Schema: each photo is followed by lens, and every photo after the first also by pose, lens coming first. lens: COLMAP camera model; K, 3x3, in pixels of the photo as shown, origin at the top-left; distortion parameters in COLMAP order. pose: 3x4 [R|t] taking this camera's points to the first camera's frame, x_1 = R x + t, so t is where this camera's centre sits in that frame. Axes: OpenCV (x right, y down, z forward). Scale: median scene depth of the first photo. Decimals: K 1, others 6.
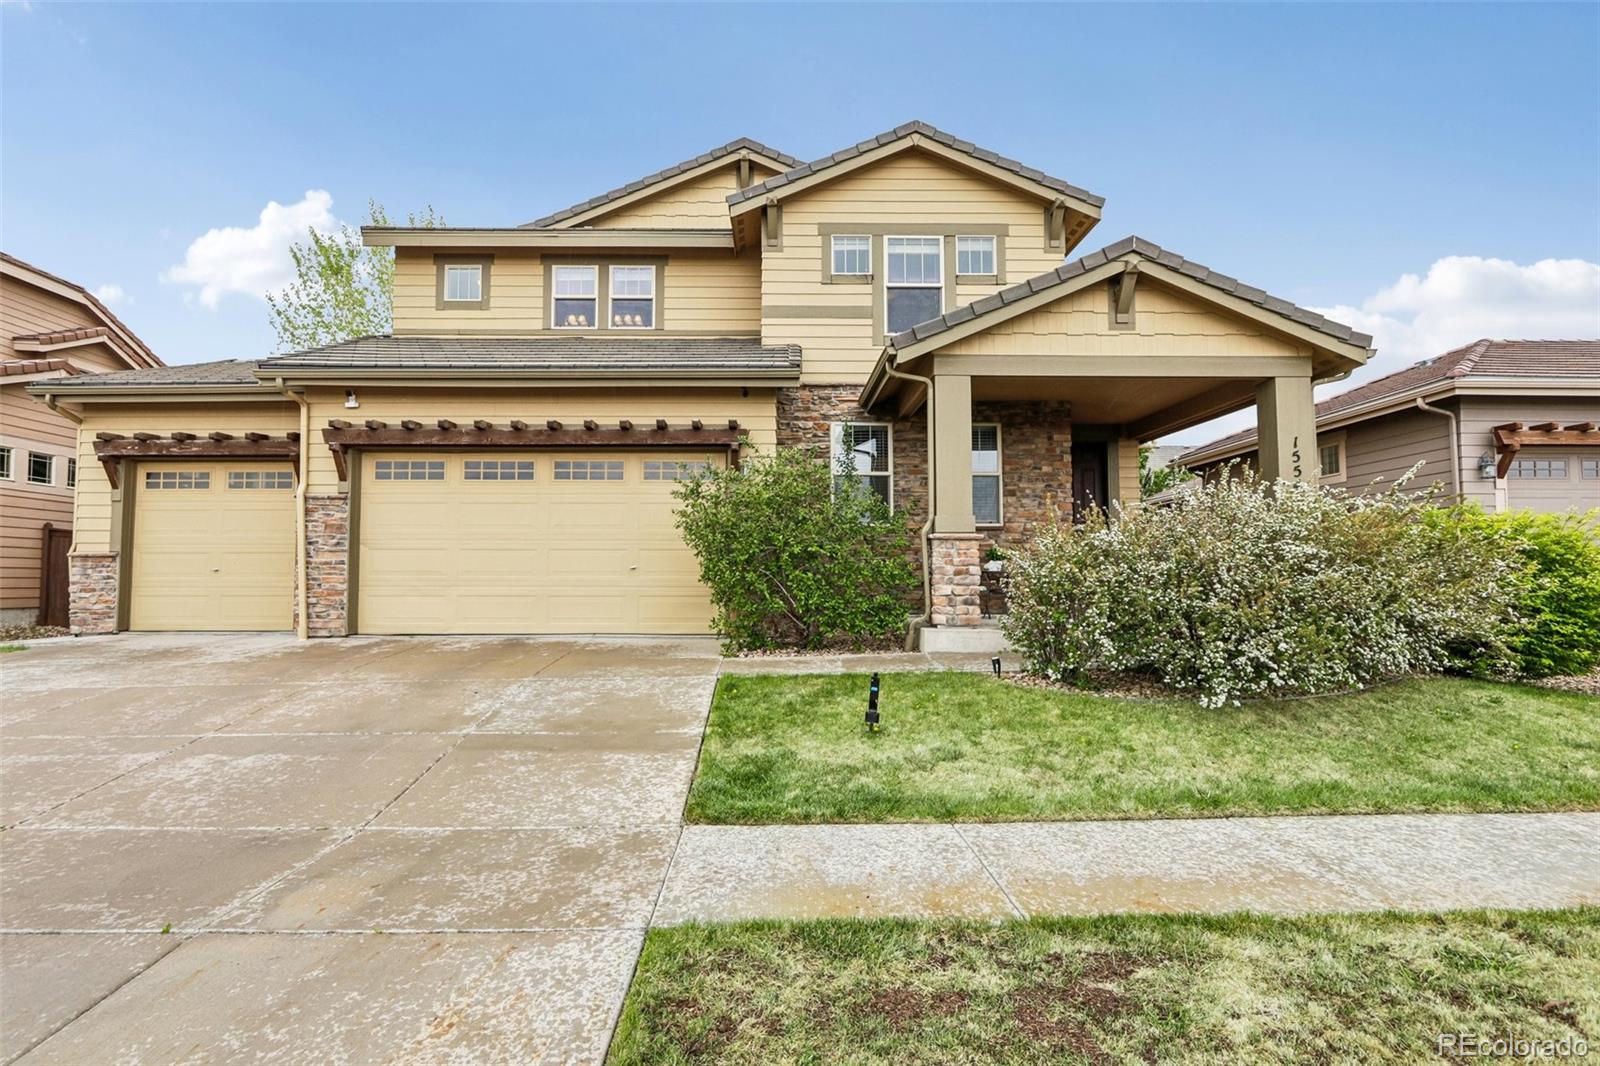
lens RADIAL K [[848.1, 0, 798.8], [0, 848.1, 546.8], [0, 0, 1]] dist [-0.010523, 0.000515]
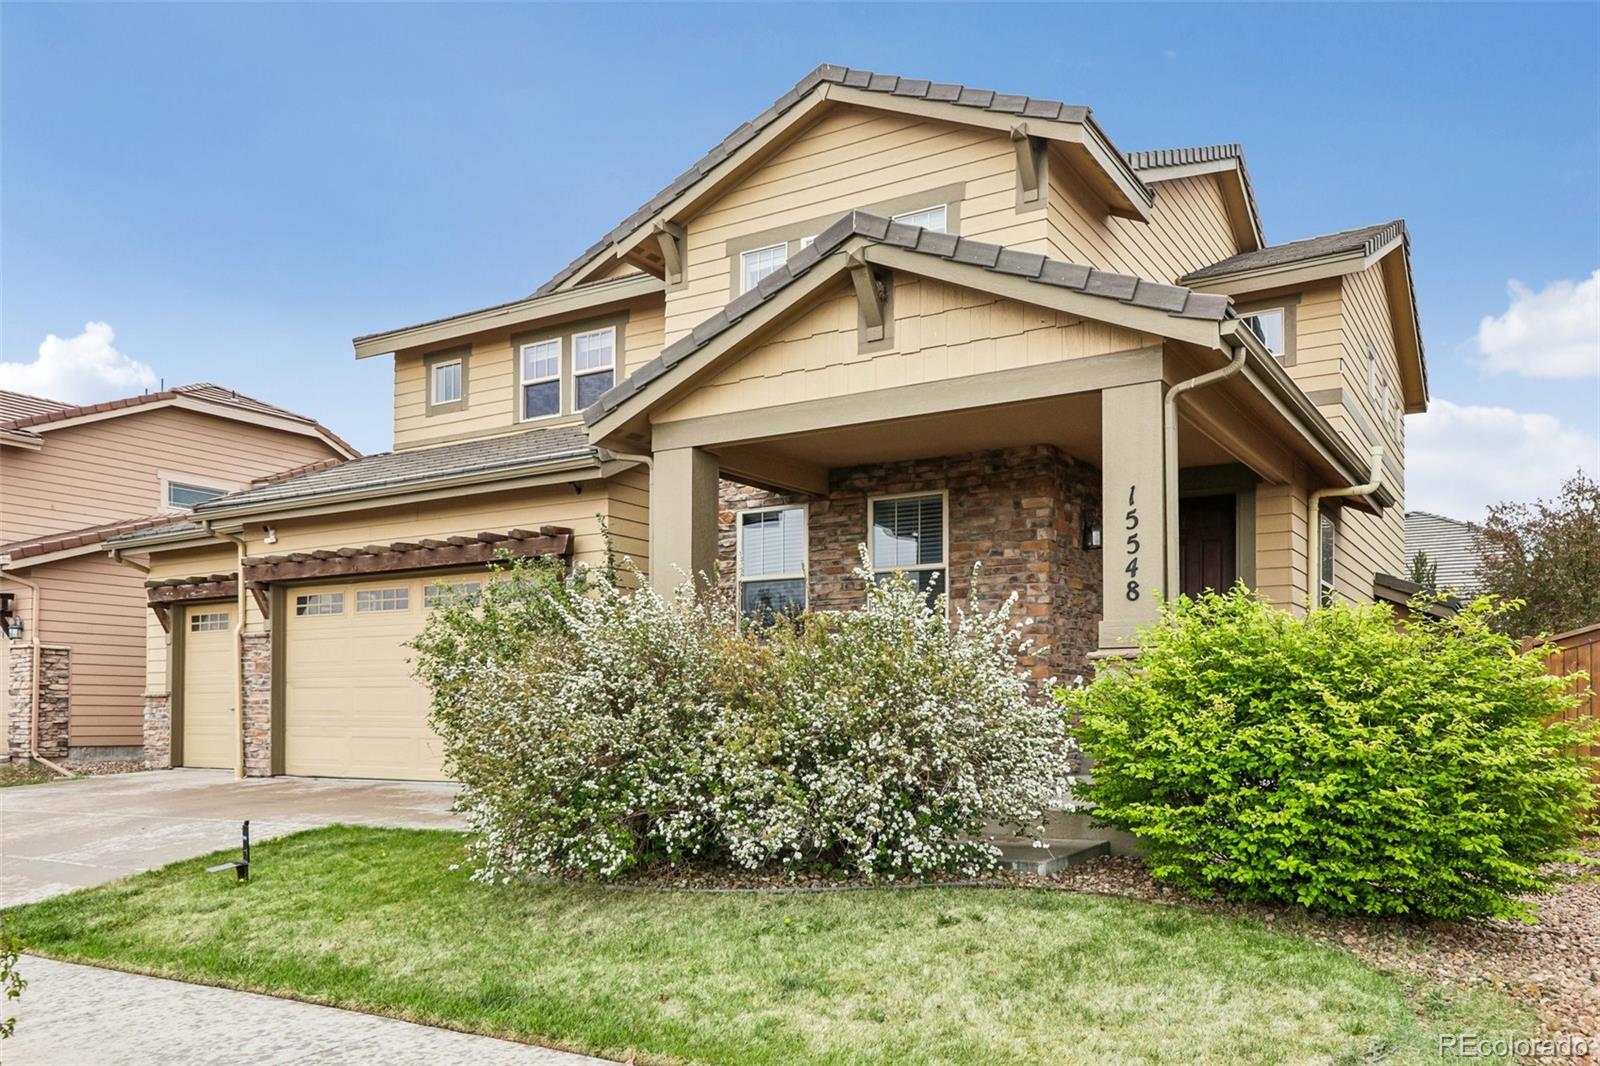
lens RADIAL K [[1272.4, 0, 777.3], [0, 1272.4, 733.4], [0, 0, 1]] dist [0.003726, -0.004332]
pose [[0.832550, 0.010162, -0.553857, 0.688064], [0.016555, 0.998929, 0.043212, 0.001012], [0.553703, -0.045145, 0.831490, 0.081672]]
